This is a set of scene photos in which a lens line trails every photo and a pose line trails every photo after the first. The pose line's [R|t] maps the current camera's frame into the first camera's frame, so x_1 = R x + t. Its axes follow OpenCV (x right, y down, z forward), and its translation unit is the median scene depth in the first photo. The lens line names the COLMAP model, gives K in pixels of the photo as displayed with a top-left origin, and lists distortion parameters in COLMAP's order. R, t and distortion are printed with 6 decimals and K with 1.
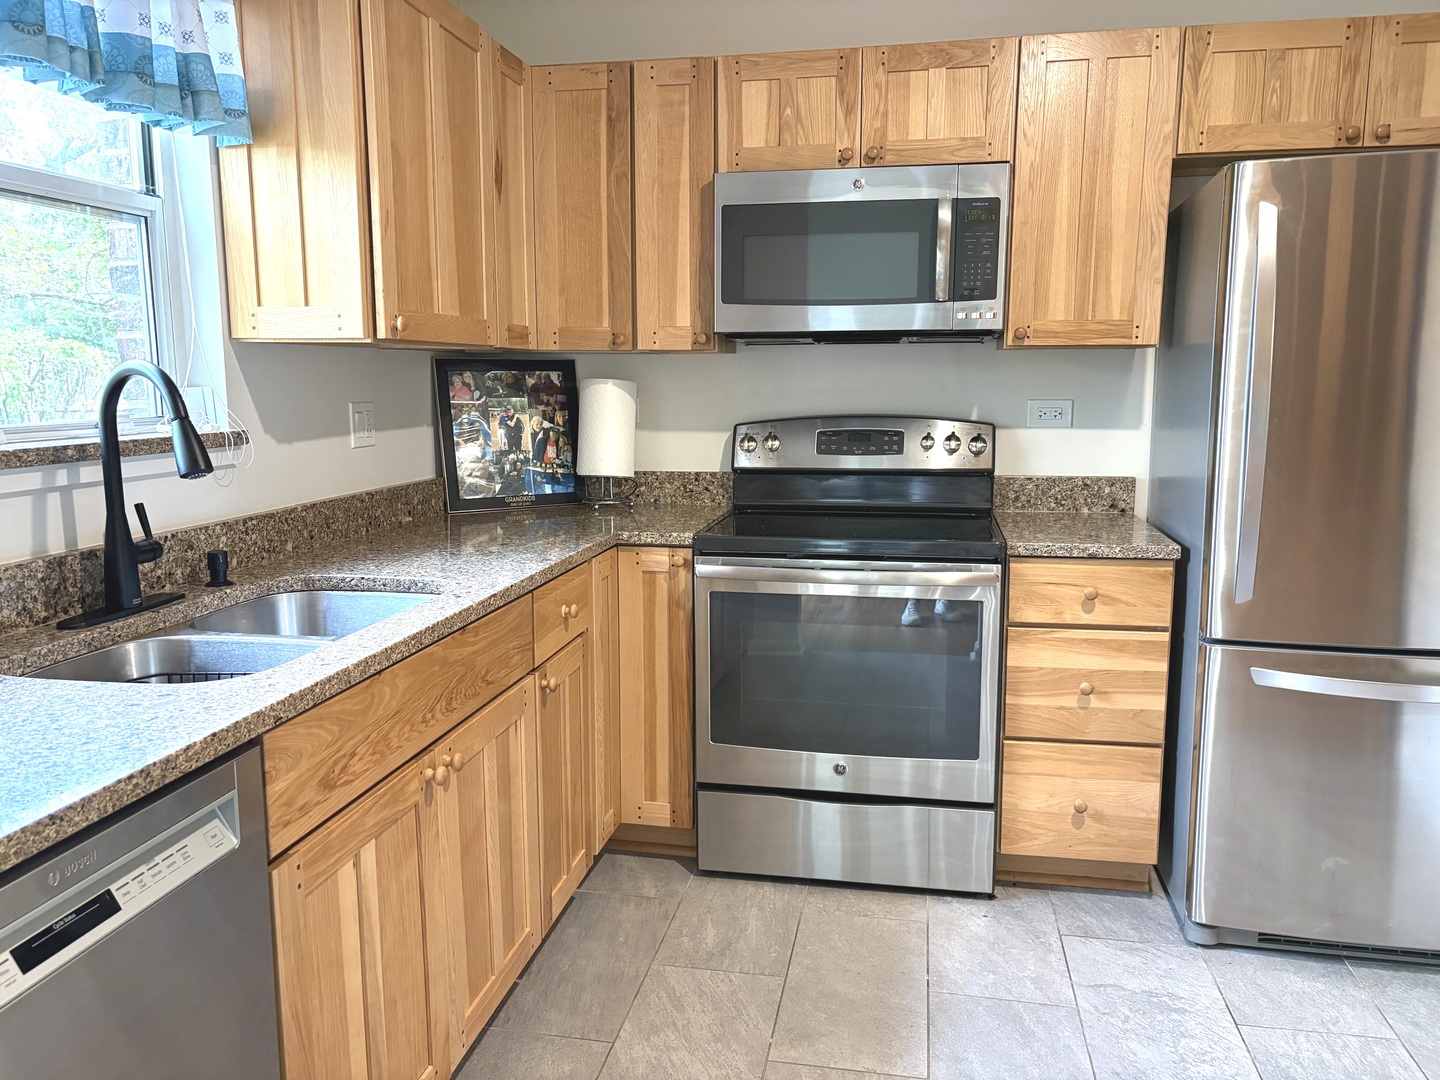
lens RADIAL K [[1085.3, 0, 723.7], [0, 1085.3, 544.6], [0, 0, 1]] dist [0.033613, -0.042259]
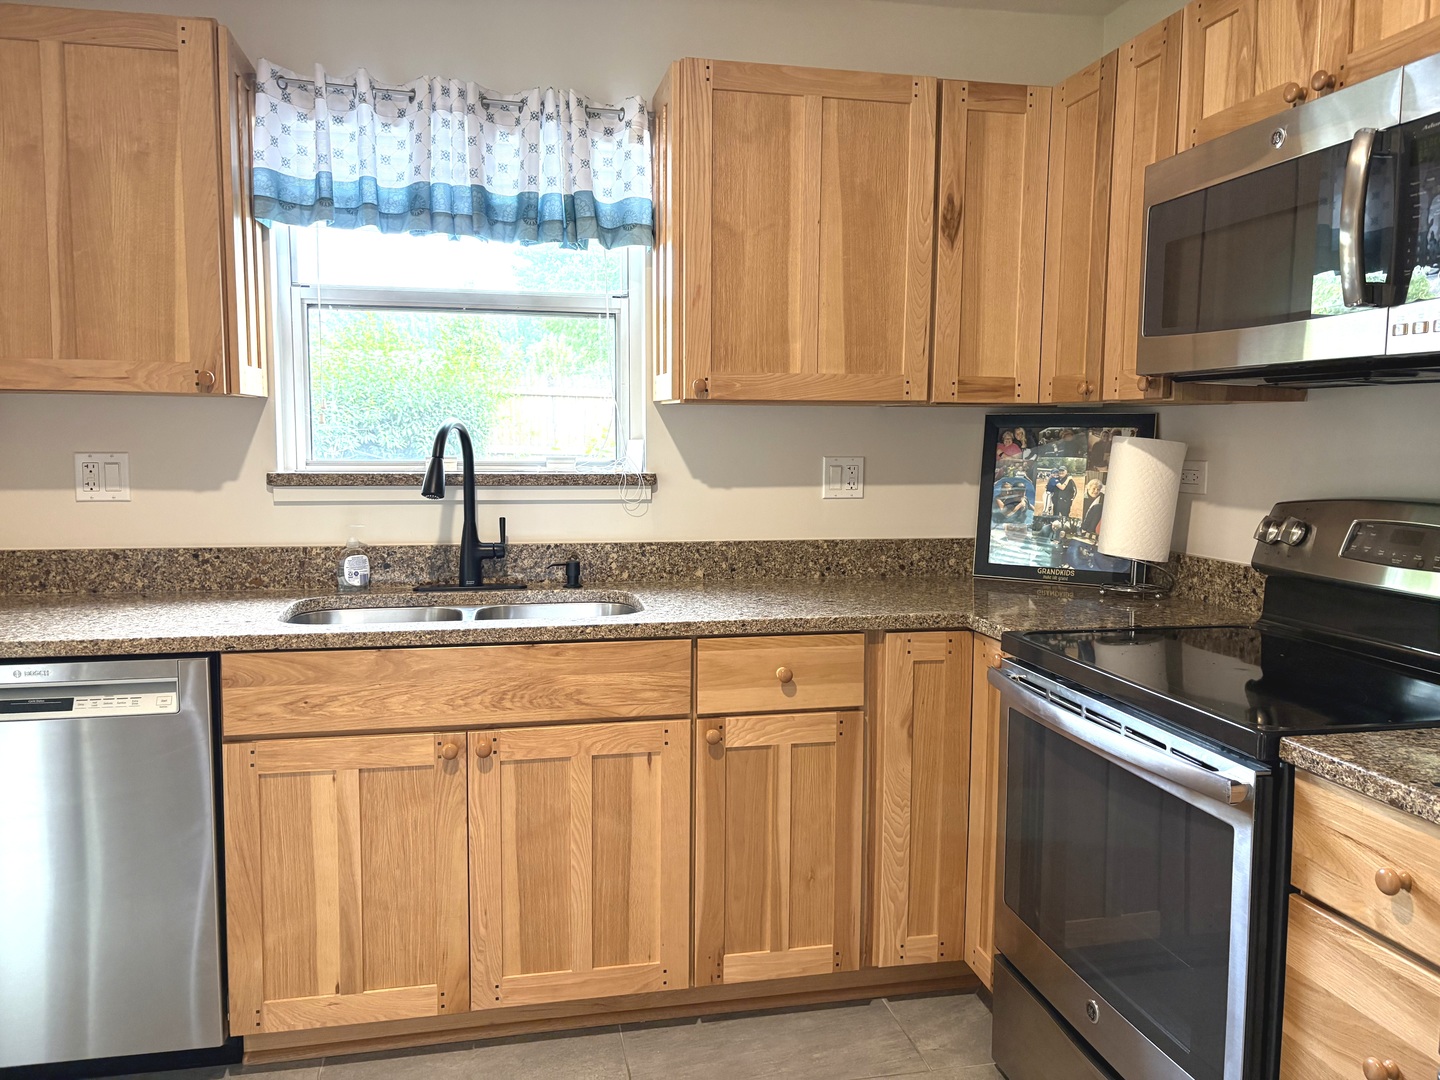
lens RADIAL K [[1085.3, 0, 716.0], [0, 1085.3, 534.5], [0, 0, 1]] dist [0.033613, -0.042259]
pose [[0.389280, 0.091787, -0.916535, 0.633229], [-0.148647, 0.988241, 0.035833, -0.078224], [0.909046, 0.122292, 0.398346, 0.496750]]
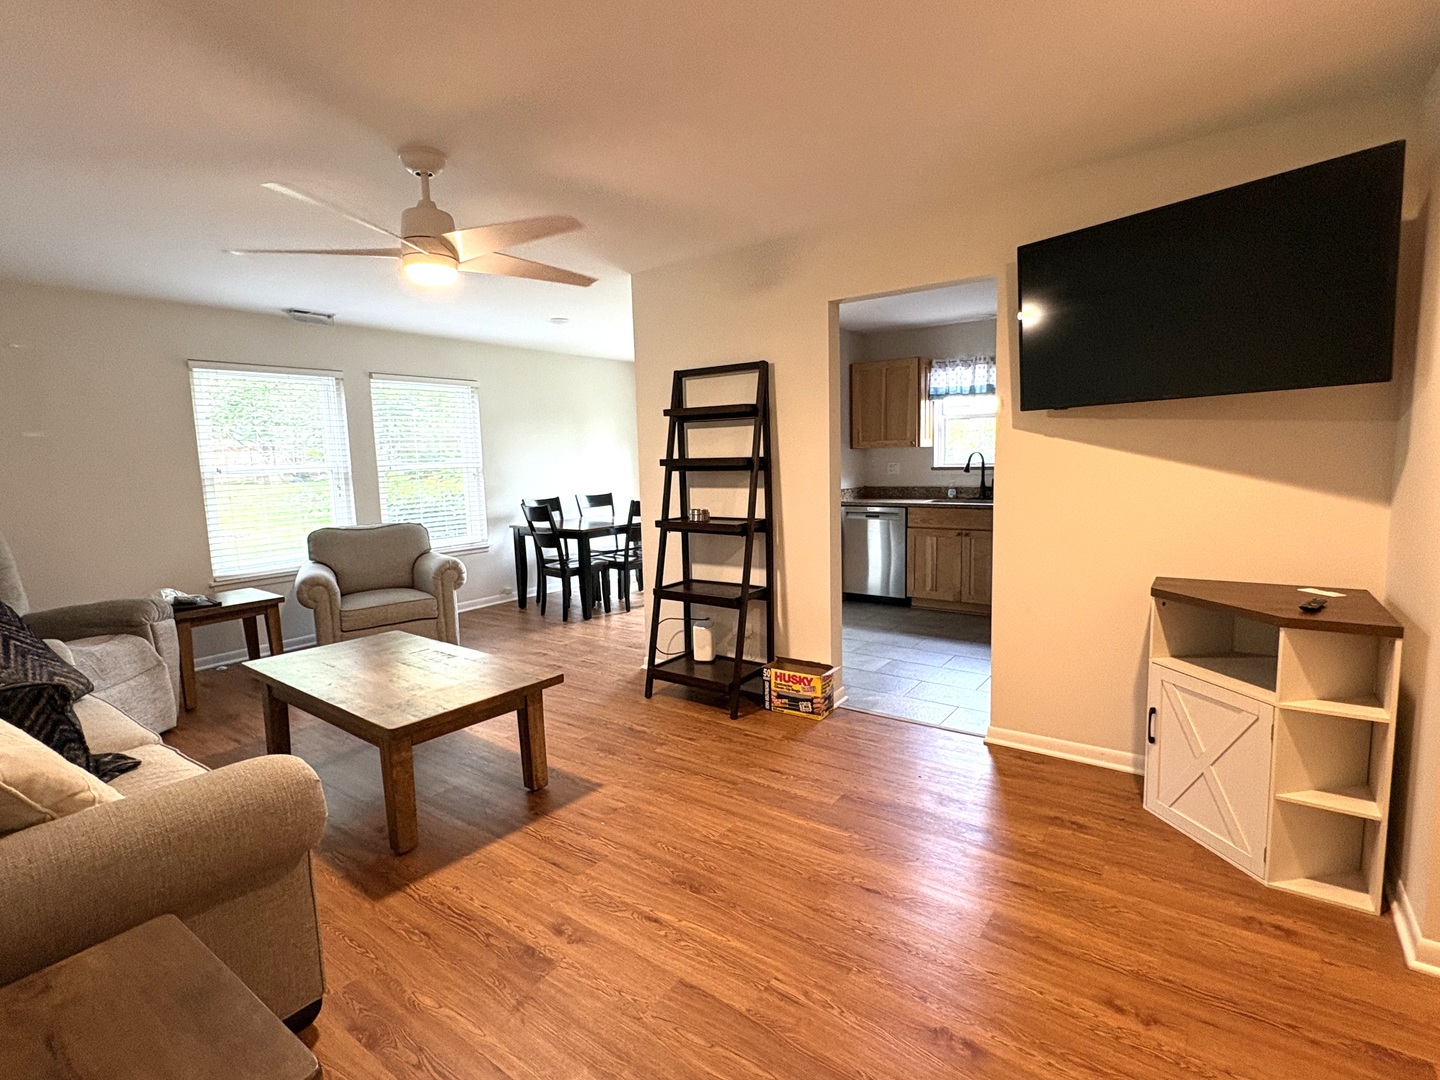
lens RADIAL K [[710.2, 0, 721.7], [0, 710.2, 537.4], [0, 0, 1]] dist [-0.003156, -0.000021]
pose [[-0.424629, 0.116615, -0.897826, 2.066843], [-0.106583, 0.978336, 0.177481, -0.155403], [0.899072, 0.171057, -0.403001, 0.886733]]
